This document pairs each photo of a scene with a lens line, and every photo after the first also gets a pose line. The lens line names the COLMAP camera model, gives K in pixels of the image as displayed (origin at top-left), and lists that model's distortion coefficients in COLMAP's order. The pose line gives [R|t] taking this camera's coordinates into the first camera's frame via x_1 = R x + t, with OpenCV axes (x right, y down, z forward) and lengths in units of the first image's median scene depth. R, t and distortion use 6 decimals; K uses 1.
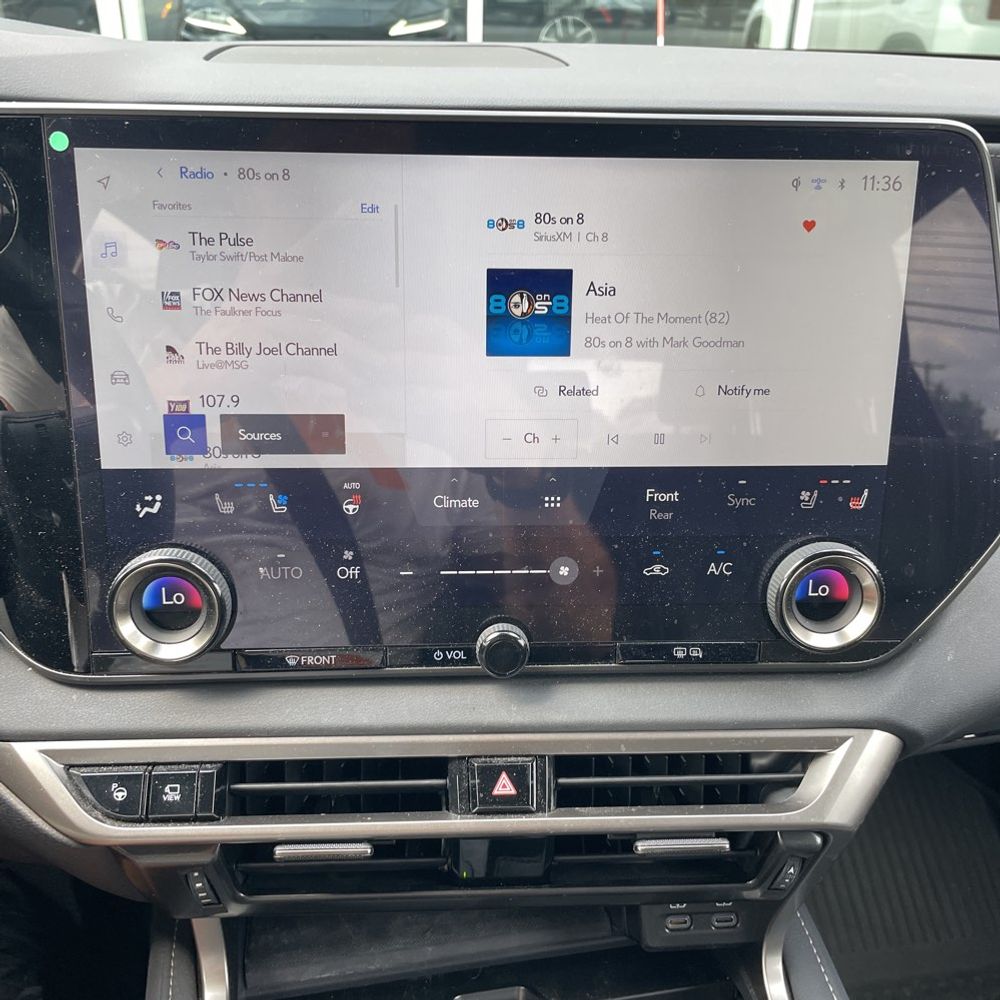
lens RADIAL K [[1021.6, 0, 484.1], [0, 1021.6, 494.1], [0, 0, 1]] dist [0.100163, -0.144390]
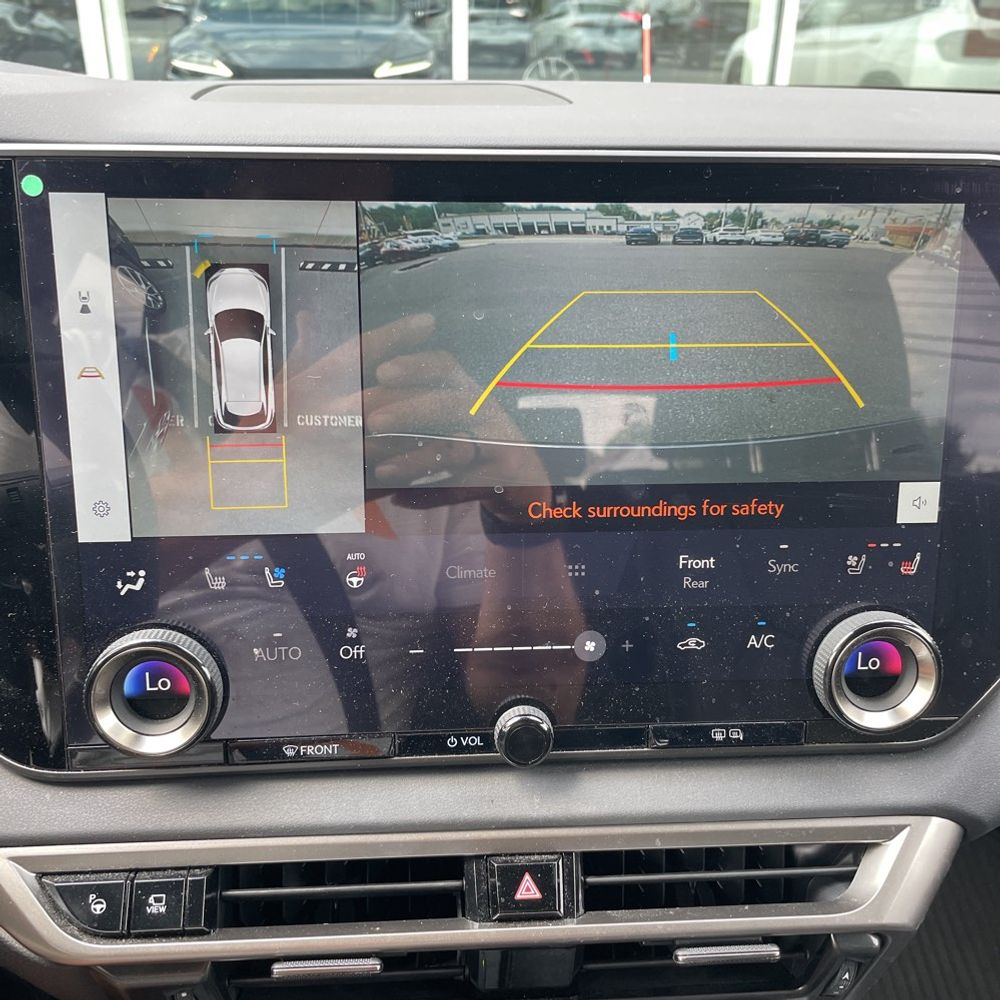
lens RADIAL K [[1014.3, 0, 485.0], [0, 1014.3, 486.1], [0, 0, 1]] dist [0.080254, -0.105567]
pose [[0.999814, -0.011835, 0.015251, -0.027171], [0.012396, 0.999229, -0.037255, -0.034512], [-0.014798, 0.037437, 0.999189, 0.094181]]
